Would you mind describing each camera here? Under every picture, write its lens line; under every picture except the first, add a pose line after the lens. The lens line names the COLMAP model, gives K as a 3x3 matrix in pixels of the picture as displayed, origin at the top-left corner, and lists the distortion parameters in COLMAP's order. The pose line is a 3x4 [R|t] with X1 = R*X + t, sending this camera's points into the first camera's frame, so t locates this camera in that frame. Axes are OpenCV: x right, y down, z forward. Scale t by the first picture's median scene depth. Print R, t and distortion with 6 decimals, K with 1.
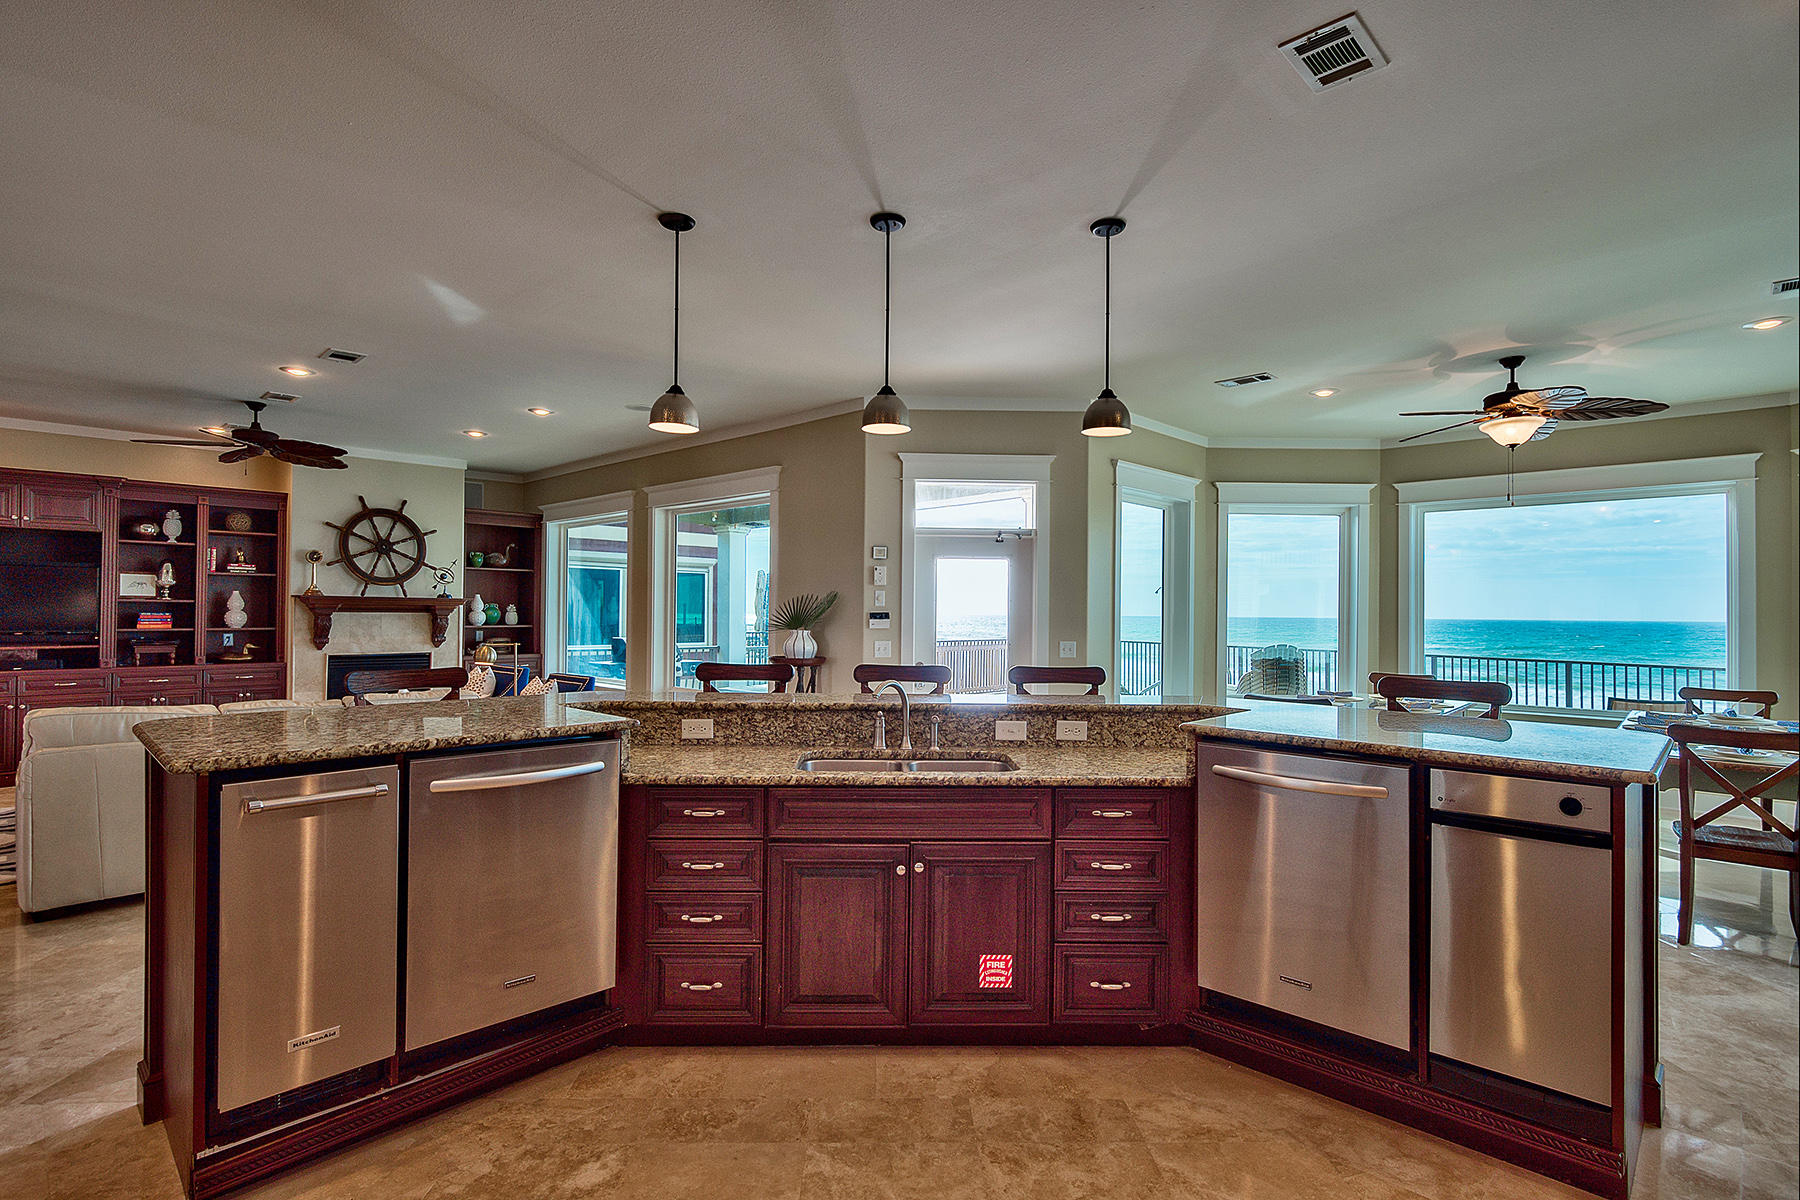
lens RADIAL K [[886.5, 0, 903.3], [0, 886.5, 603.8], [0, 0, 1]] dist [-0.014878, 0.000609]
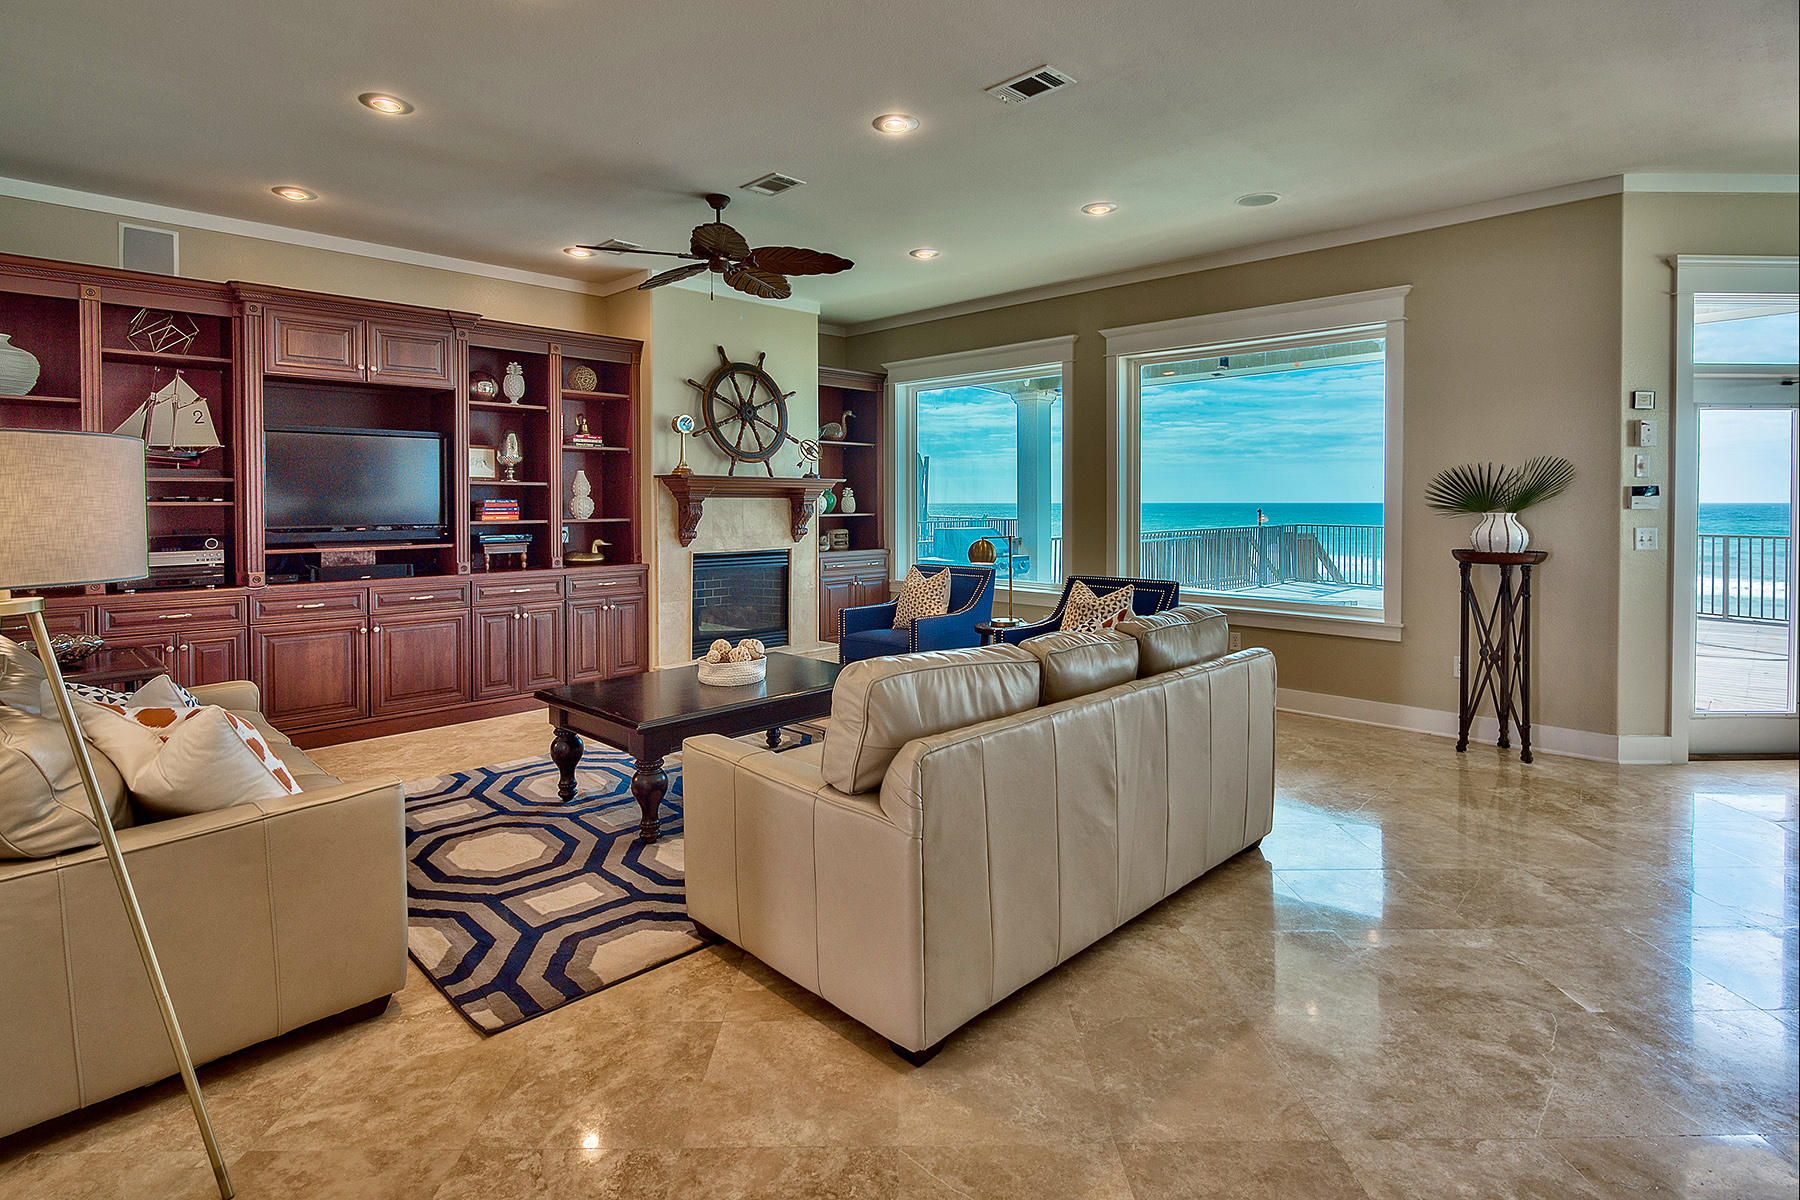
lens RADIAL K [[886.5, 0, 861.6], [0, 886.5, 509.4], [0, 0, 1]] dist [-0.014878, 0.000609]
pose [[0.999717, -0.009129, -0.021982, -0.492495], [0.009532, 0.999787, 0.018297, 0.007295], [0.021811, -0.018502, 0.999591, 0.236077]]
